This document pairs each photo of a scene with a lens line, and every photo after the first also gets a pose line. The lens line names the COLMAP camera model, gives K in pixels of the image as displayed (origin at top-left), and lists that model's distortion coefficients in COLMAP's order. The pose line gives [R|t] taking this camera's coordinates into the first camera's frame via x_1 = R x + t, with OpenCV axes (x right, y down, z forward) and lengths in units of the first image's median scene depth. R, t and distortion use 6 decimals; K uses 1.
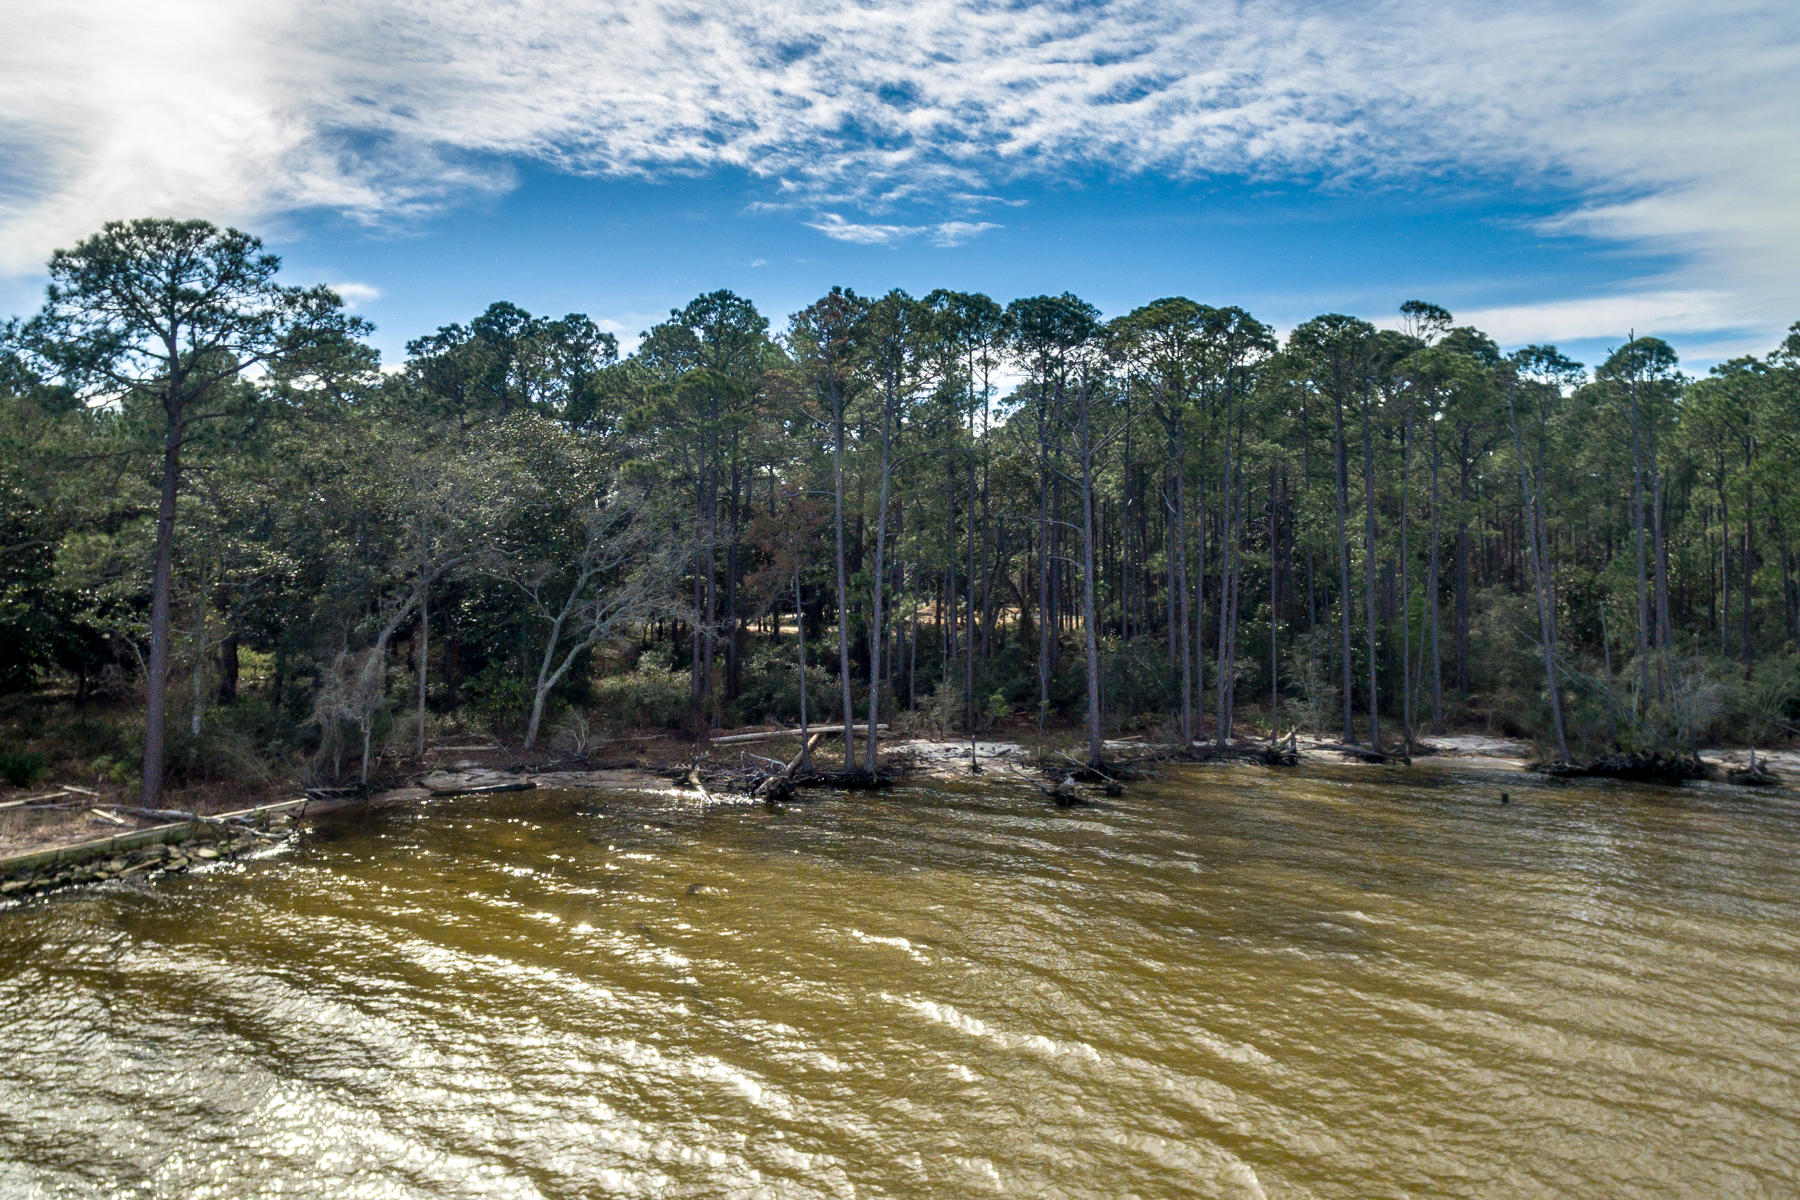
lens RADIAL K [[1386.4, 0, 914.1], [0, 1386.4, 601.4], [0, 0, 1]] dist [-0.003665, -0.003879]
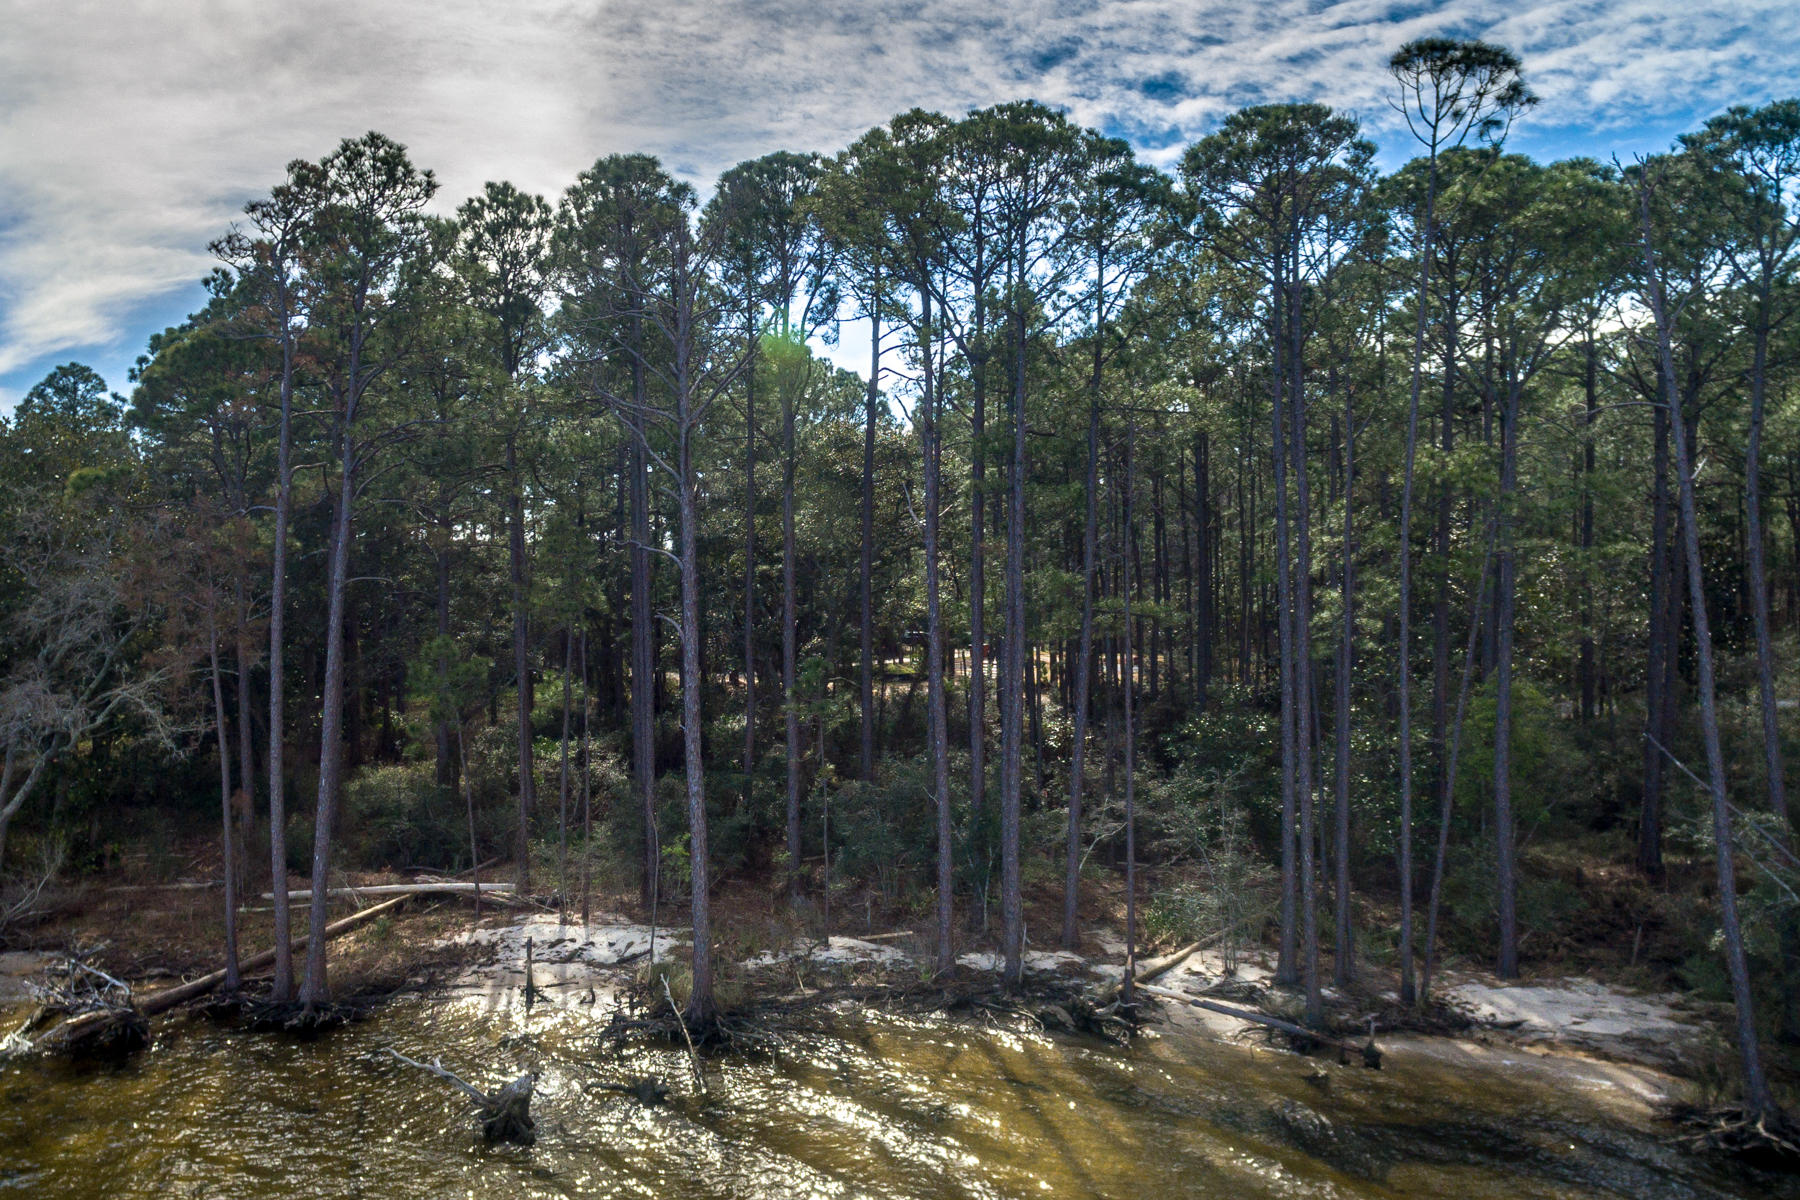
lens RADIAL K [[1267.5, 0, 846.2], [0, 1267.5, 611.1], [0, 0, 1]] dist [0.004699, -0.002479]
pose [[0.943283, -0.009021, -0.331868, 0.068092], [0.008070, 0.999958, -0.004245, -0.006632], [0.331892, 0.001326, 0.943316, 0.111497]]
